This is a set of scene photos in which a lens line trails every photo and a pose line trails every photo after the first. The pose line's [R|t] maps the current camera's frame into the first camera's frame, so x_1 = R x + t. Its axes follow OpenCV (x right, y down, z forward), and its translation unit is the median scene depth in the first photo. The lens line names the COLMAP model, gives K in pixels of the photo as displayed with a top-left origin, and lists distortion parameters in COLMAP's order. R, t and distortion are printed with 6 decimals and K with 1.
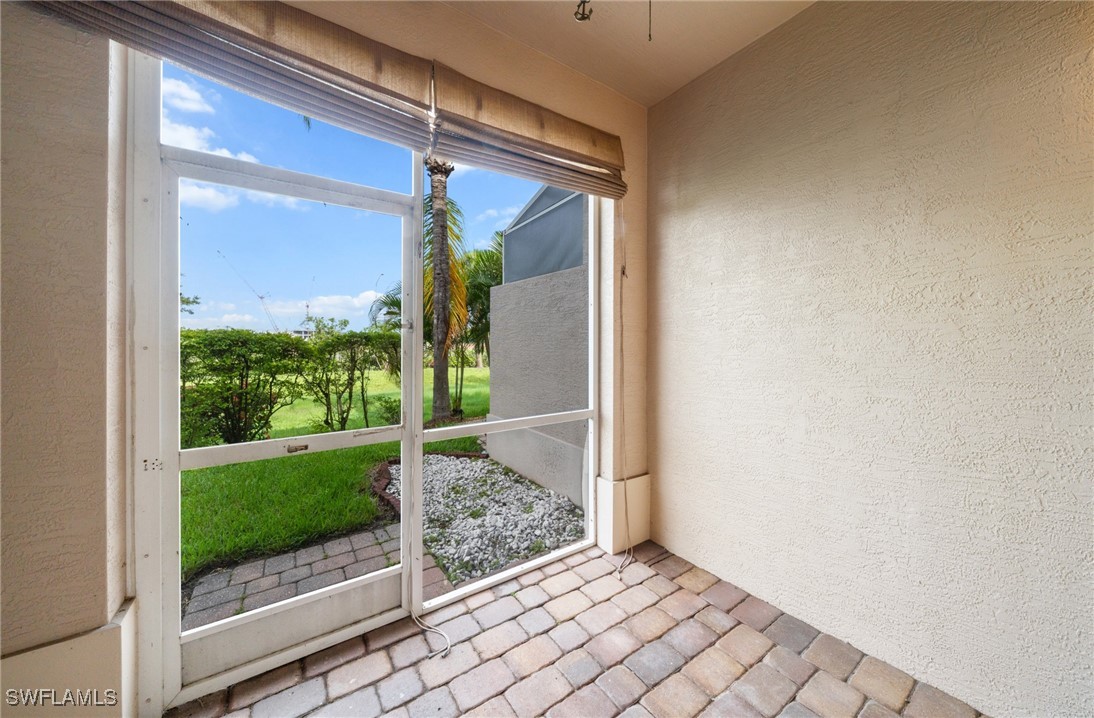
lens RADIAL K [[390.4, 0, 521.3], [0, 390.4, 356.8], [0, 0, 1]] dist [0.000247, -0.000058]
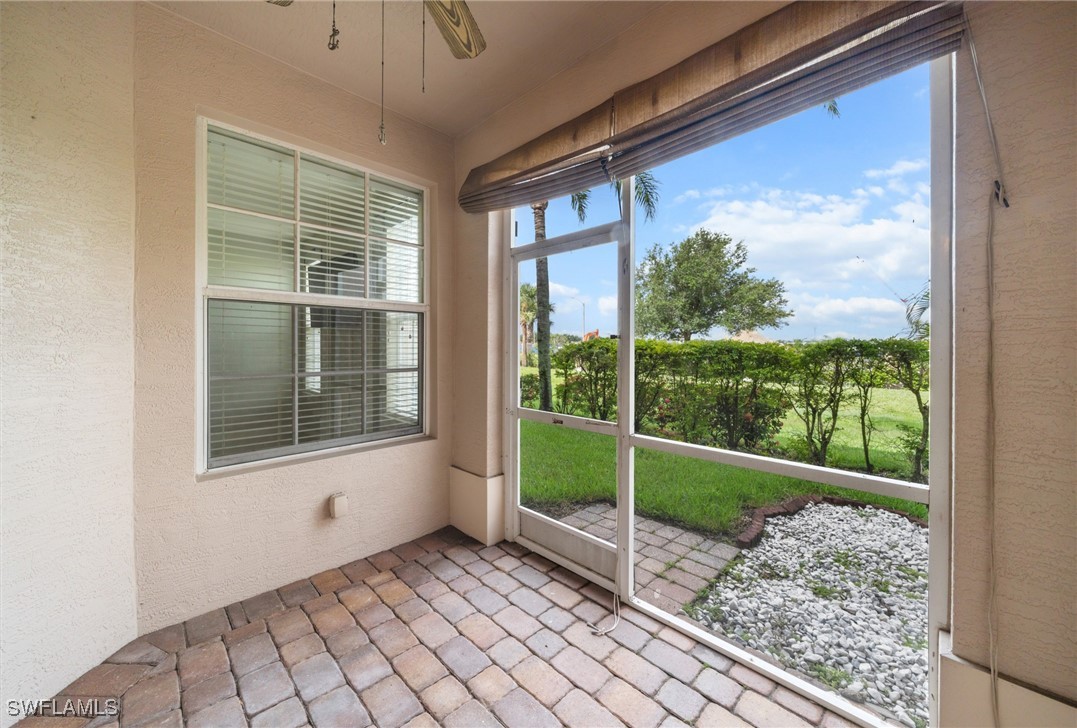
lens RADIAL K [[389.4, 0, 538.5], [0, 389.4, 364.0], [0, 0, 1]] dist [0.000633, -0.000043]
pose [[0.214980, 0.041972, -0.975716, 0.676970], [-0.046211, 0.998394, 0.032766, -0.022879], [0.975525, 0.038045, 0.216574, 0.478089]]
